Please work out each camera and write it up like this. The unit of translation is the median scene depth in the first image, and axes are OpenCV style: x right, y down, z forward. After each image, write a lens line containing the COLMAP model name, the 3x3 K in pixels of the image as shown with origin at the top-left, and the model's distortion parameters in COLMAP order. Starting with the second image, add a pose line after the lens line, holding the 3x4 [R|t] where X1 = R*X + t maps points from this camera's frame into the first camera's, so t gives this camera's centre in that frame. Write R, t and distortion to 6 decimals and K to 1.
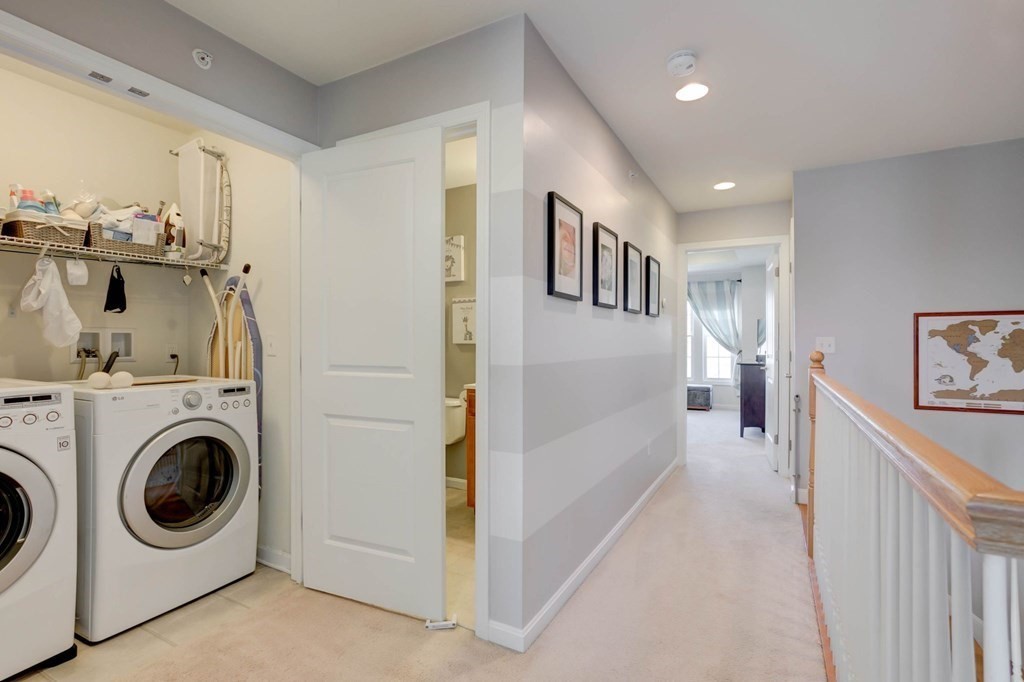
lens RADIAL K [[499.7, 0, 503.5], [0, 499.7, 341.8], [0, 0, 1]] dist [-0.026973, 0.019985]
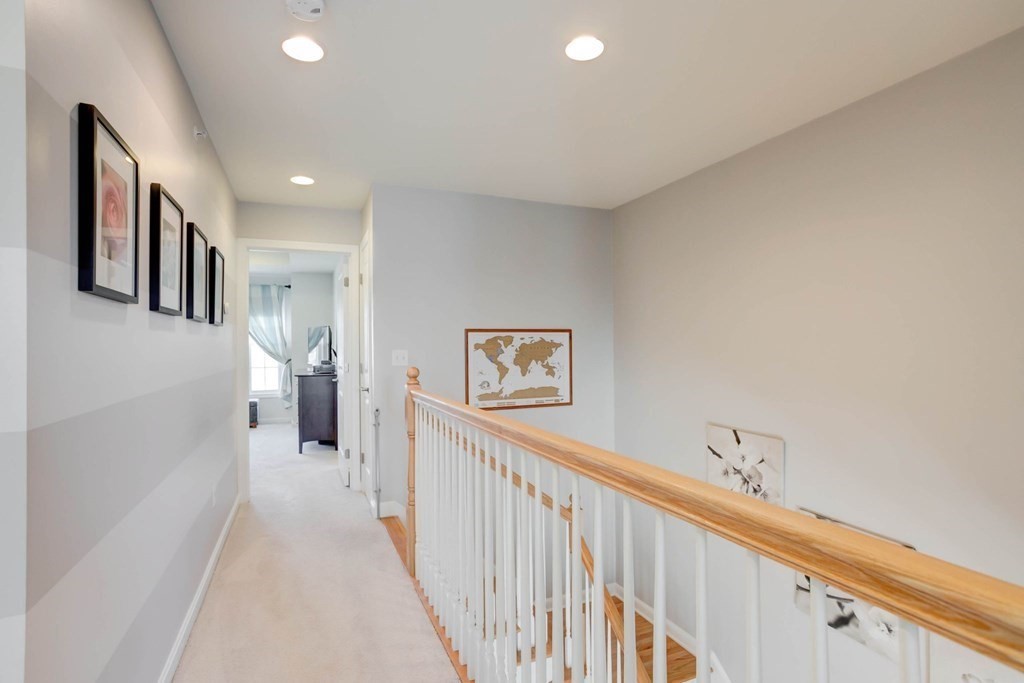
lens RADIAL K [[507.2, 0, 512.2], [0, 507.2, 345.4], [0, 0, 1]] dist [-0.041477, 0.024231]
pose [[0.624476, -0.004364, 0.781032, -0.027824], [0.007488, 0.999972, -0.000400, -0.018706], [-0.781008, 0.006098, 0.624491, 0.178445]]
